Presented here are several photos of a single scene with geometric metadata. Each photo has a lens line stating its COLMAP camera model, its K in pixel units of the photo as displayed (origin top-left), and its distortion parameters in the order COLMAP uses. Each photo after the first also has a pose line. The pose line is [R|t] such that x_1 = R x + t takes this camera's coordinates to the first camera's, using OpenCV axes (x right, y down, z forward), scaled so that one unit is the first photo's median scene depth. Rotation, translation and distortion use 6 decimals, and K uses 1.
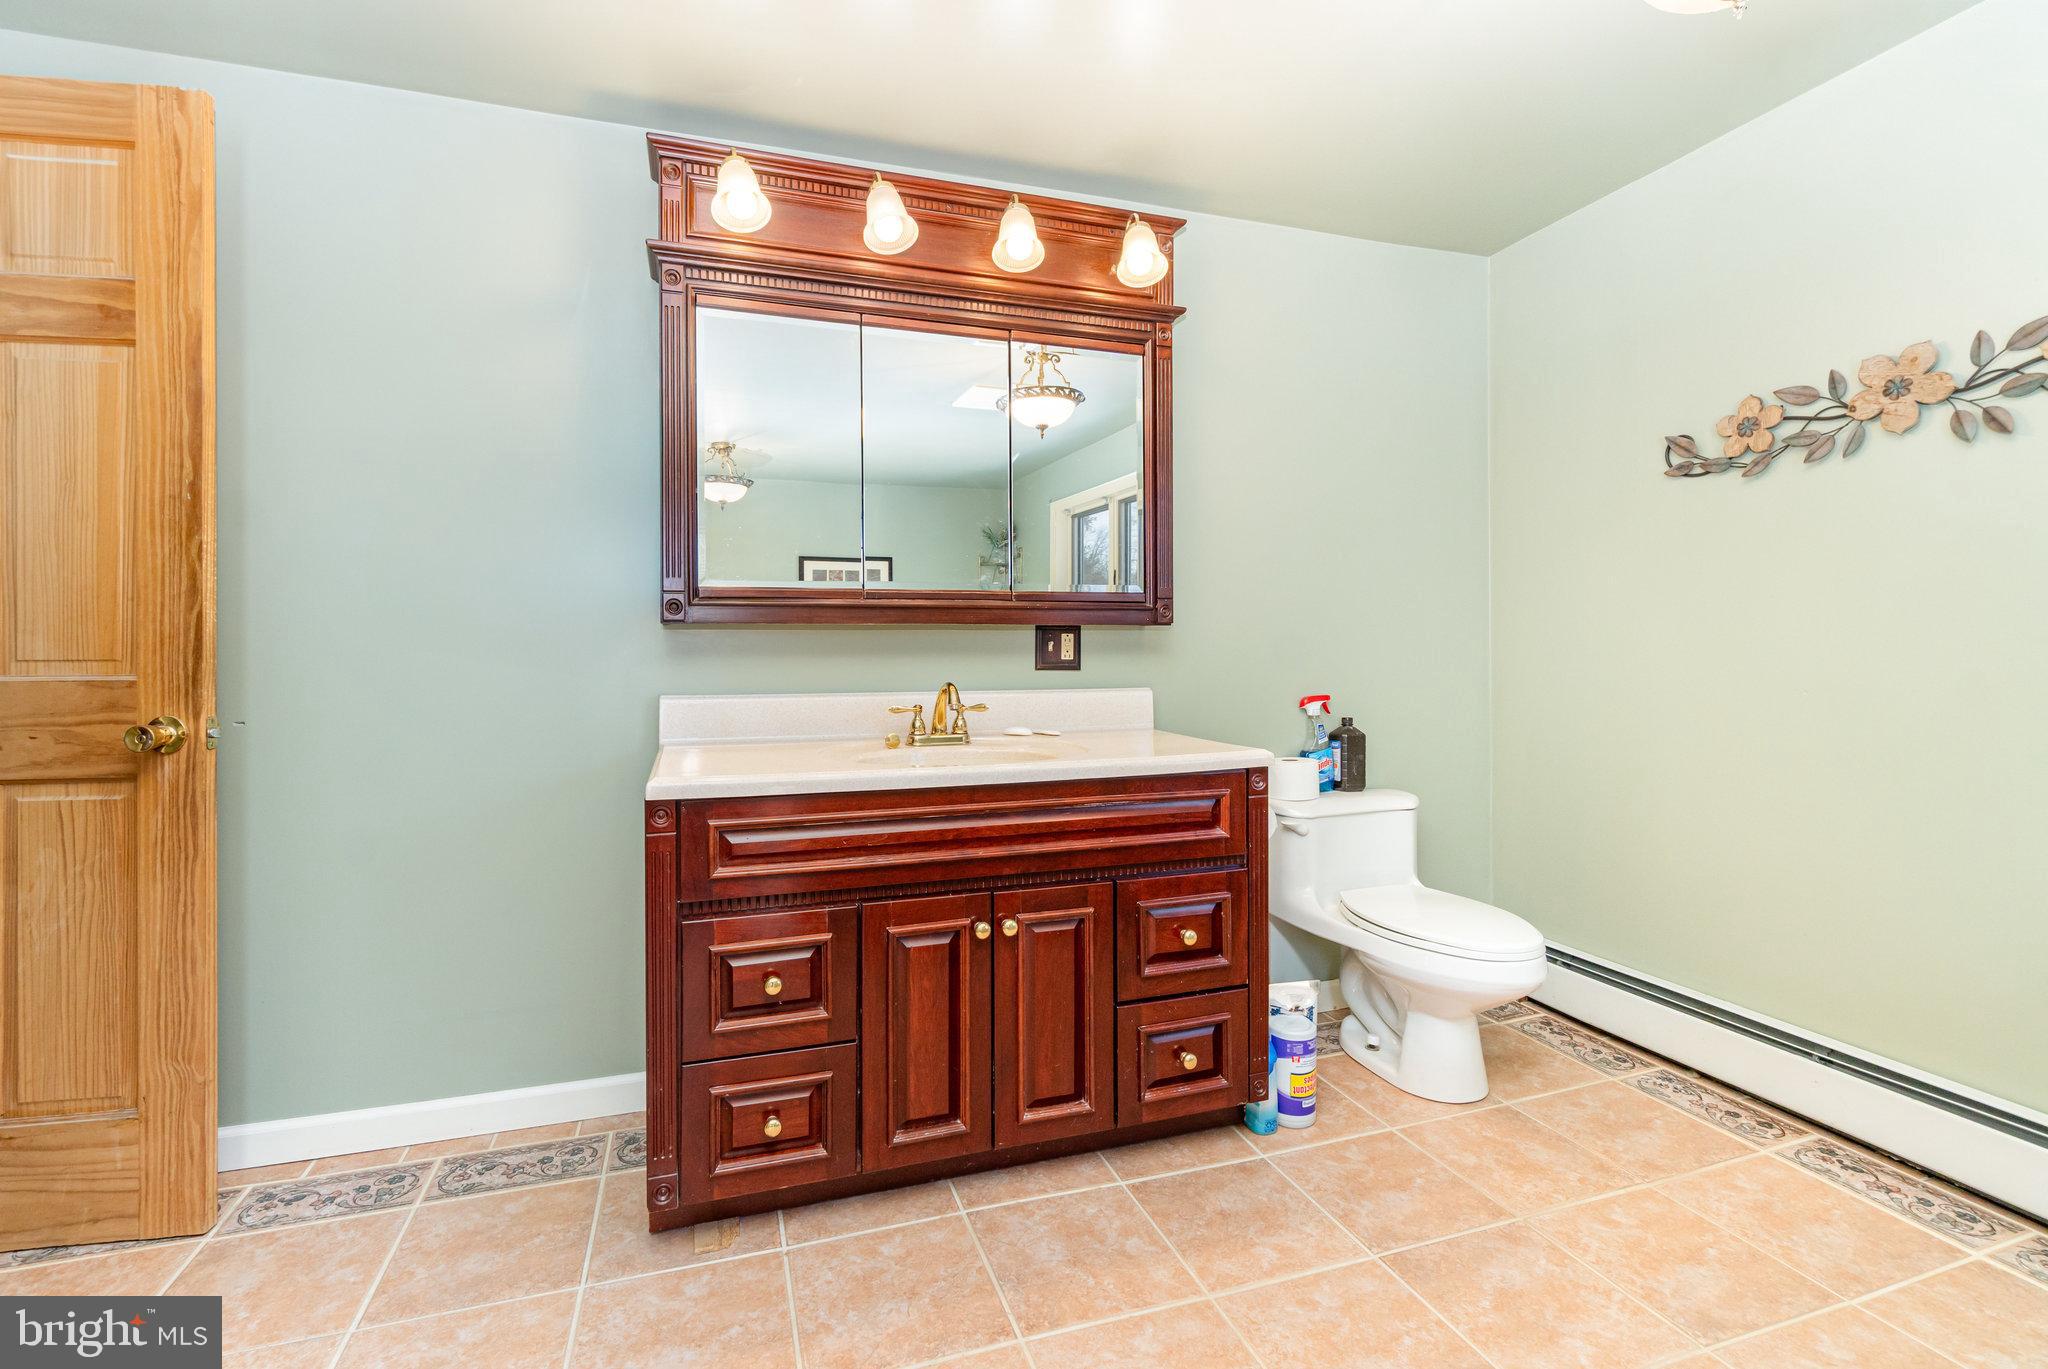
lens RADIAL K [[891.4, 0, 997.9], [0, 891.4, 651.6], [0, 0, 1]] dist [-0.000131, 0.000880]
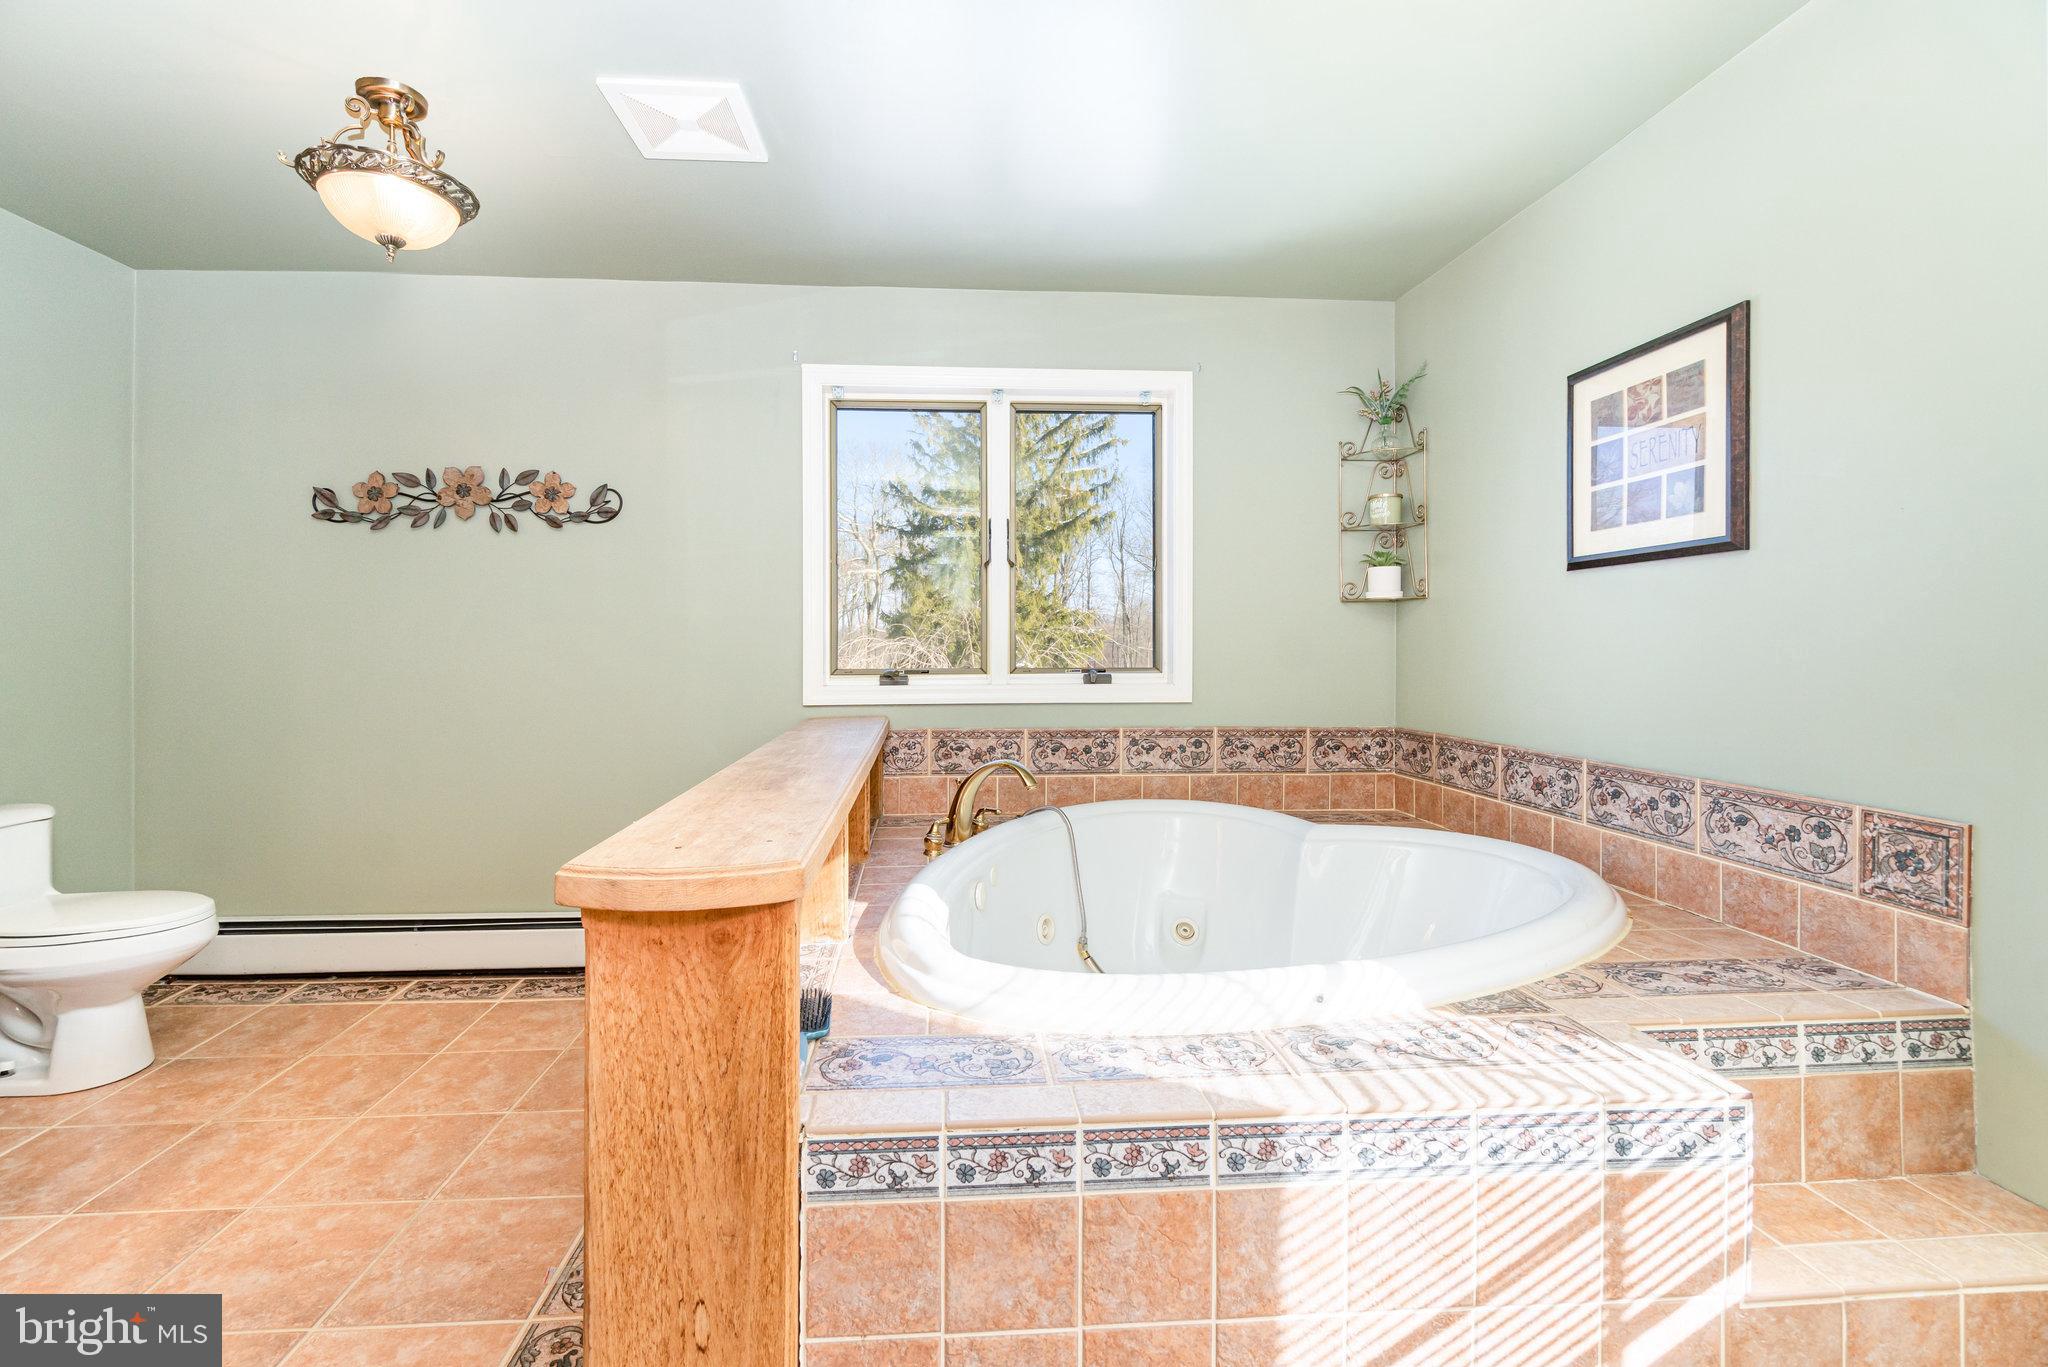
lens RADIAL K [[891.4, 0, 997.9], [0, 891.4, 650.6], [0, 0, 1]] dist [-0.000131, 0.000880]
pose [[0.228137, 0.008446, 0.973592, -0.302411], [-0.001753, 0.999964, -0.008264, 0.001058], [-0.973627, 0.000179, 0.228144, -0.274576]]
